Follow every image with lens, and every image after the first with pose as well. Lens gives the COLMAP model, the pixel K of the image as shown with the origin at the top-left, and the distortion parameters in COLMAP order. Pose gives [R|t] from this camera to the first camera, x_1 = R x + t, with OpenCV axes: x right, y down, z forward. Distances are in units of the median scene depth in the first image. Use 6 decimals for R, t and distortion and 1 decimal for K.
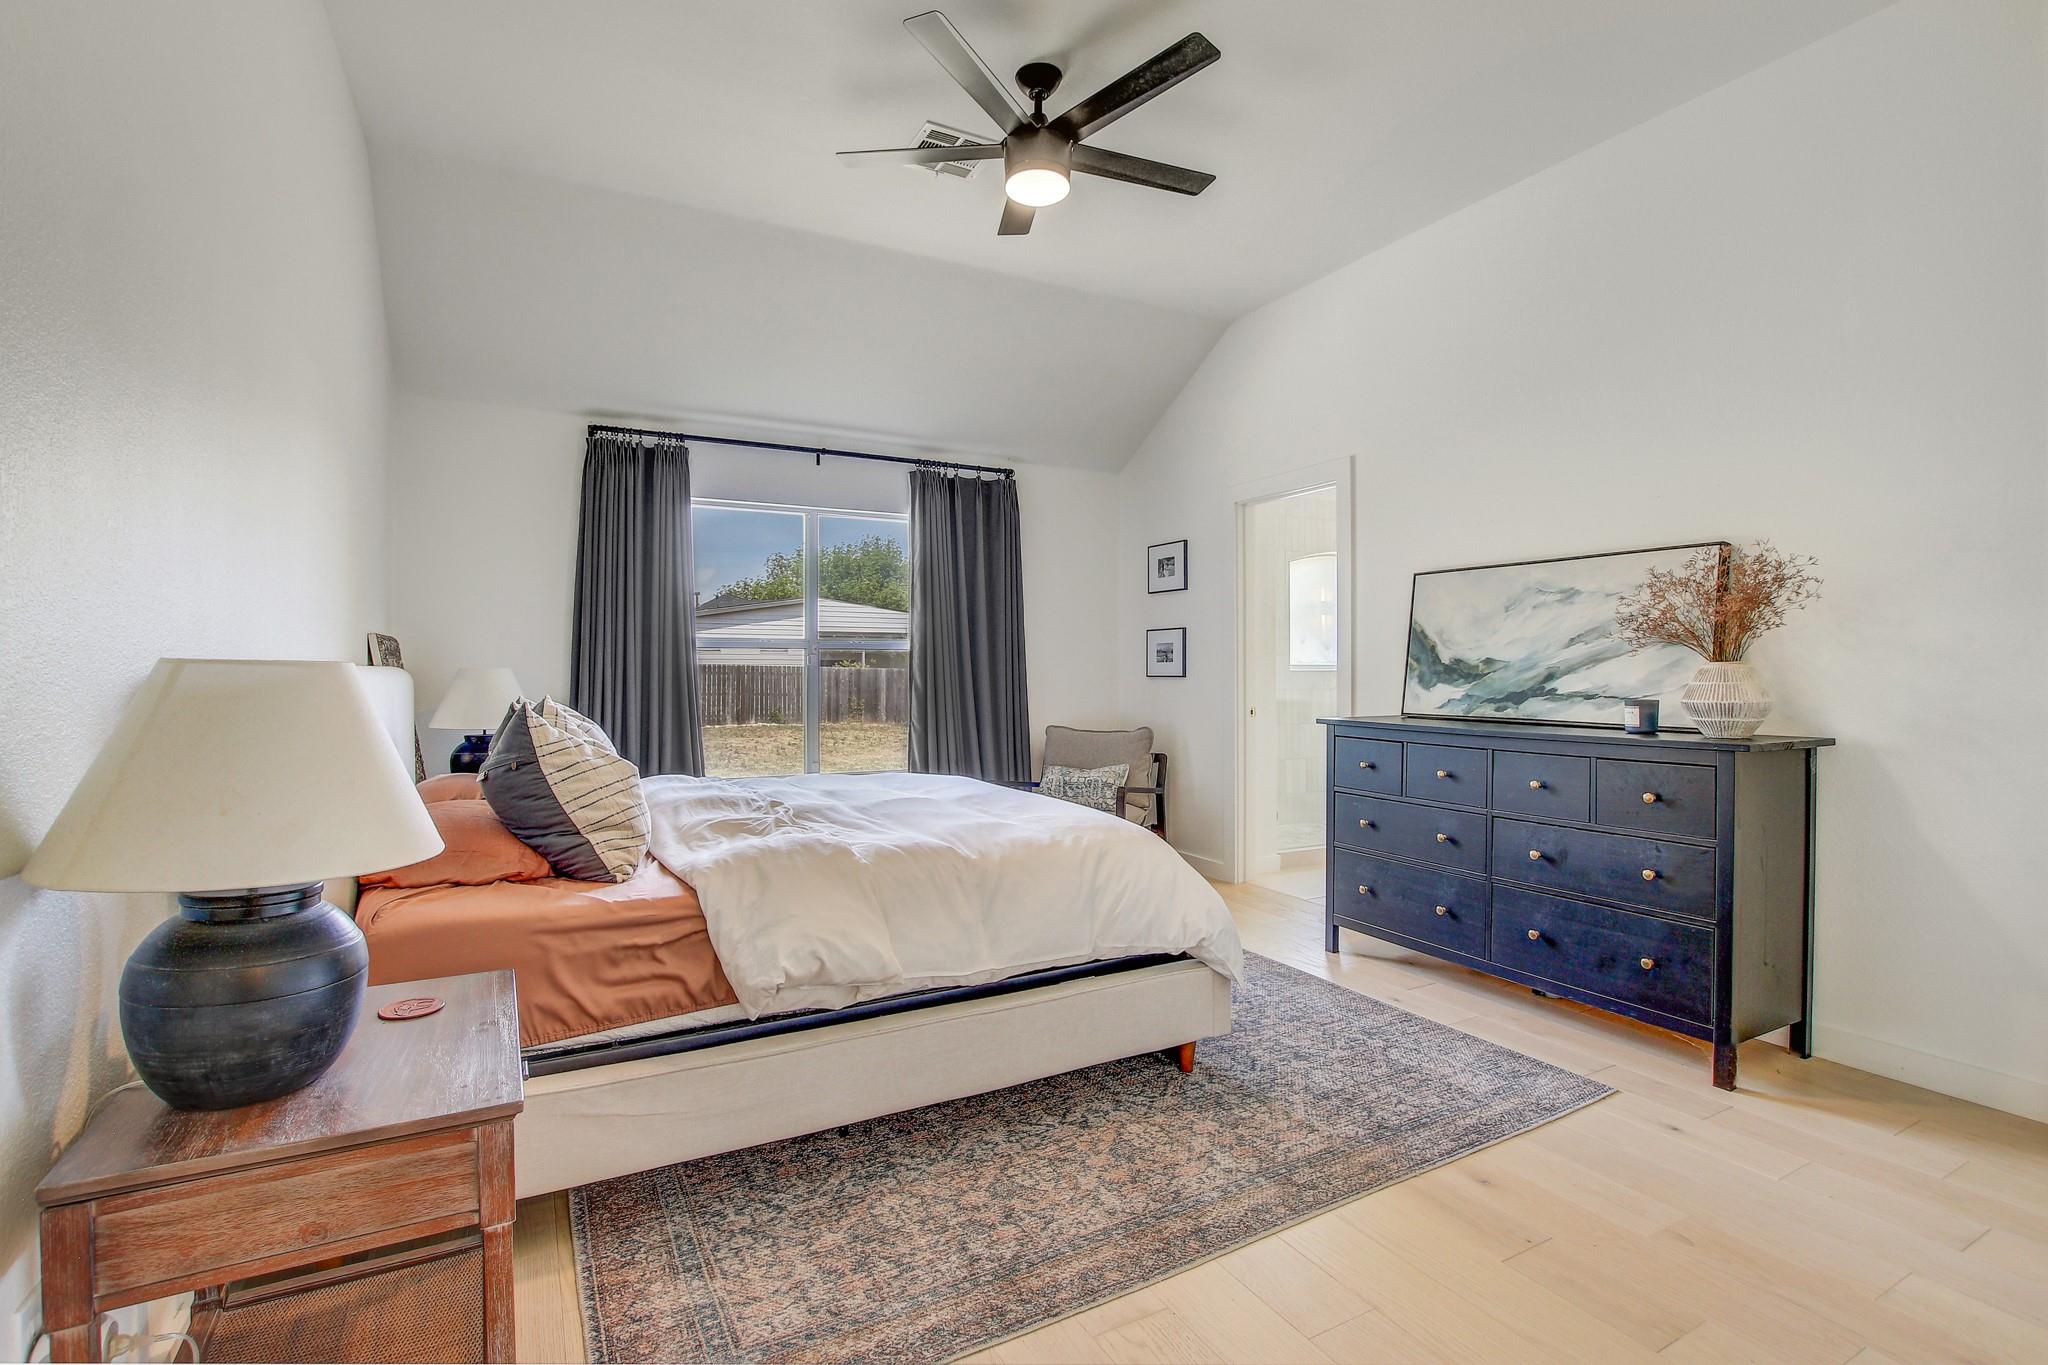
lens RADIAL K [[942.3, 0, 1027.8], [0, 942.3, 678.8], [0, 0, 1]] dist [-0.029509, 0.000783]
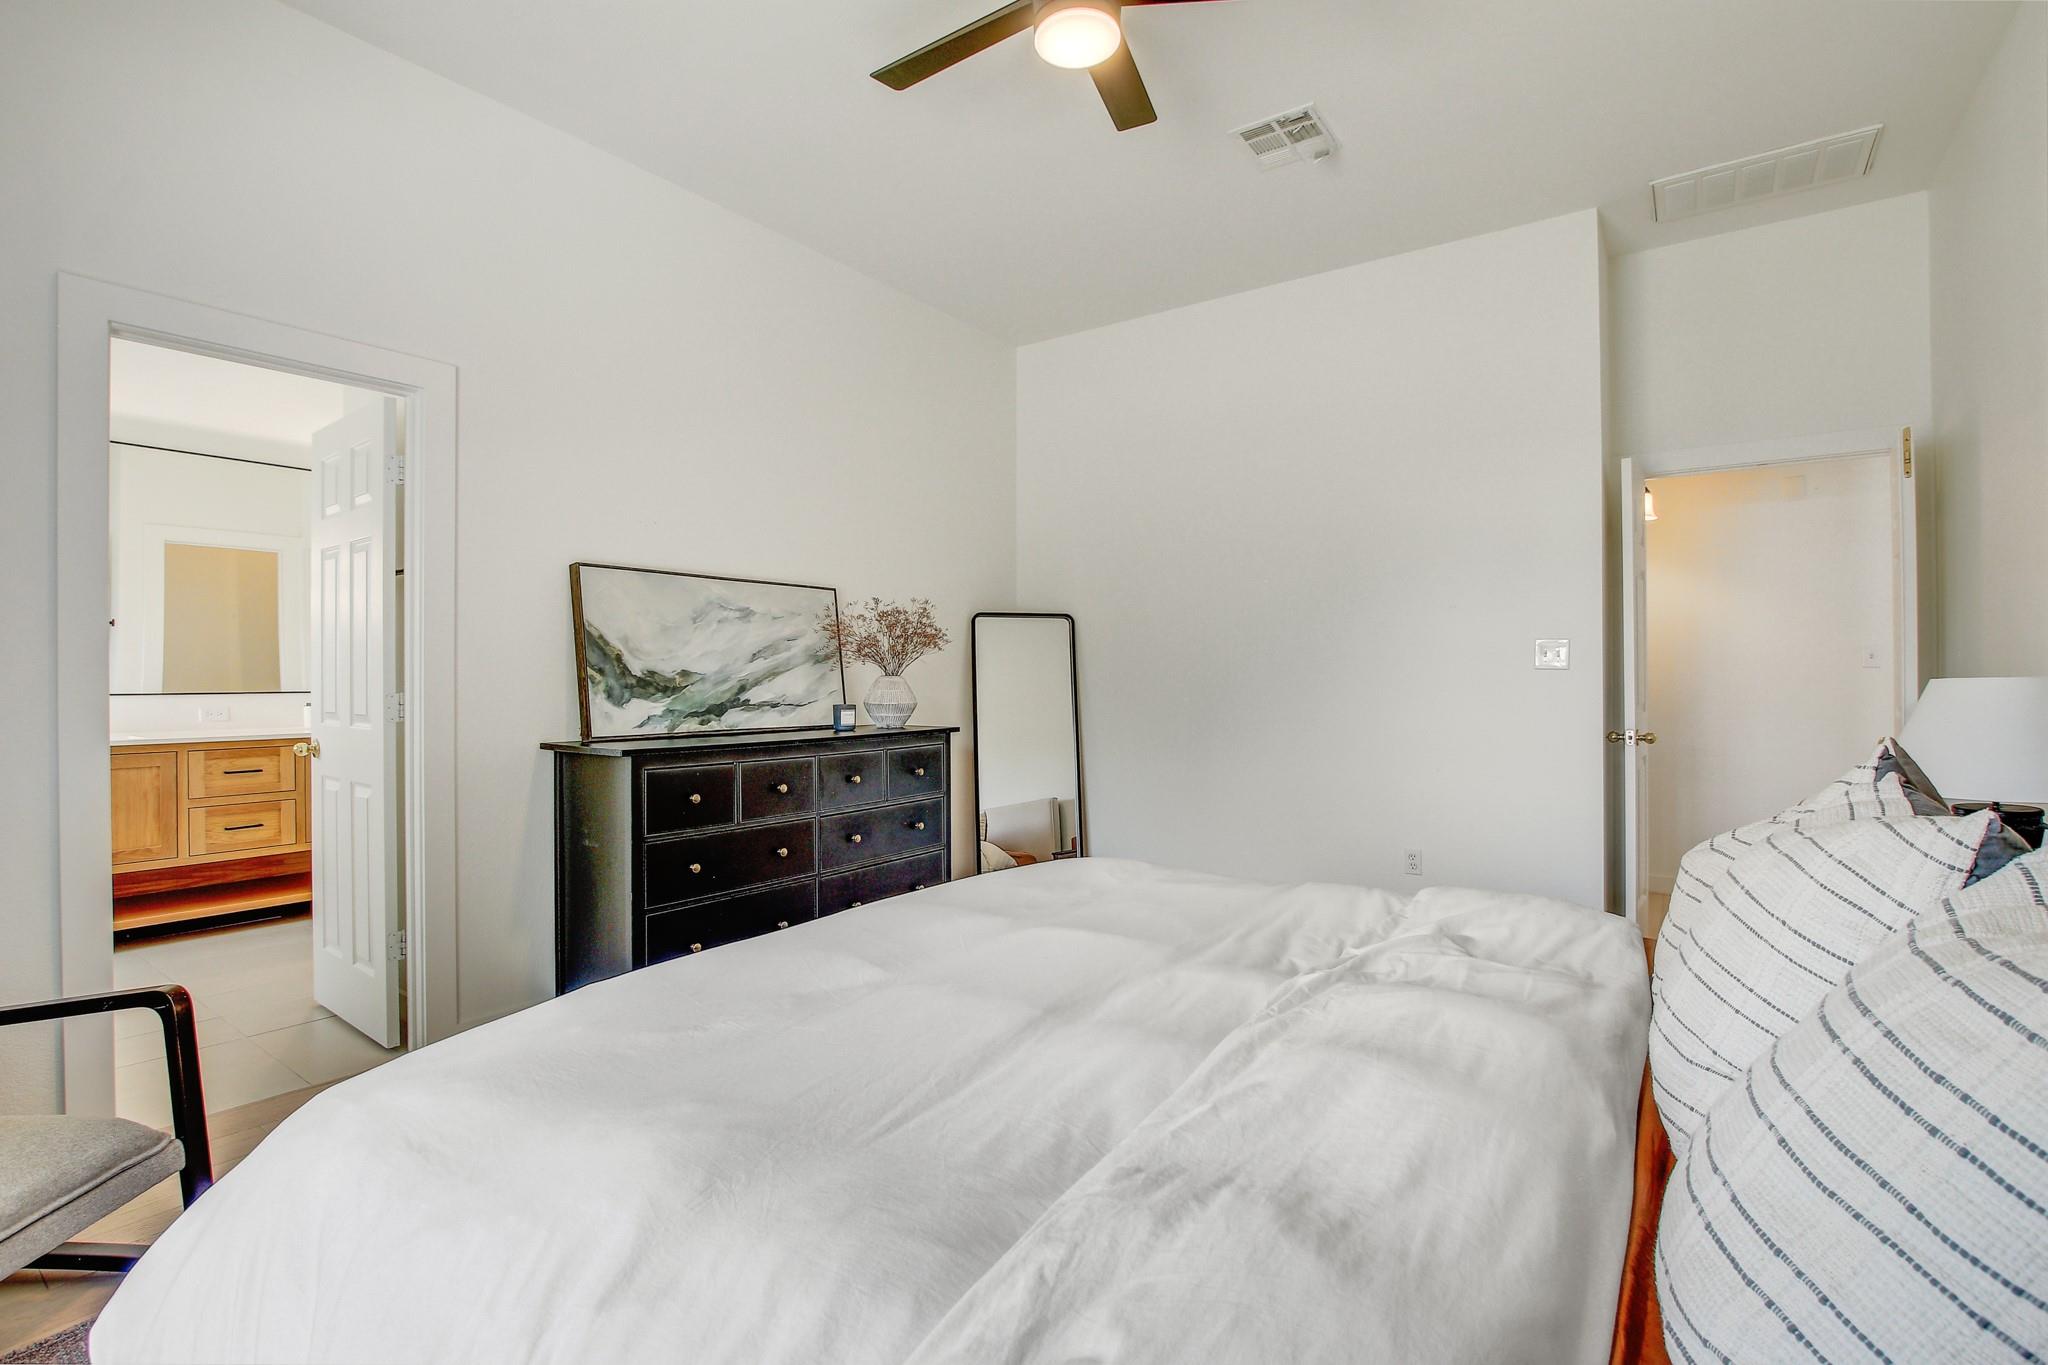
lens RADIAL K [[942.3, 0, 1027.8], [0, 942.3, 678.8], [0, 0, 1]] dist [-0.029509, 0.000783]
pose [[-0.429135, 0.002446, 0.903237, -0.528952], [0.013878, 0.999896, 0.003886, -0.012492], [-0.903134, 0.014203, -0.429124, 1.112377]]
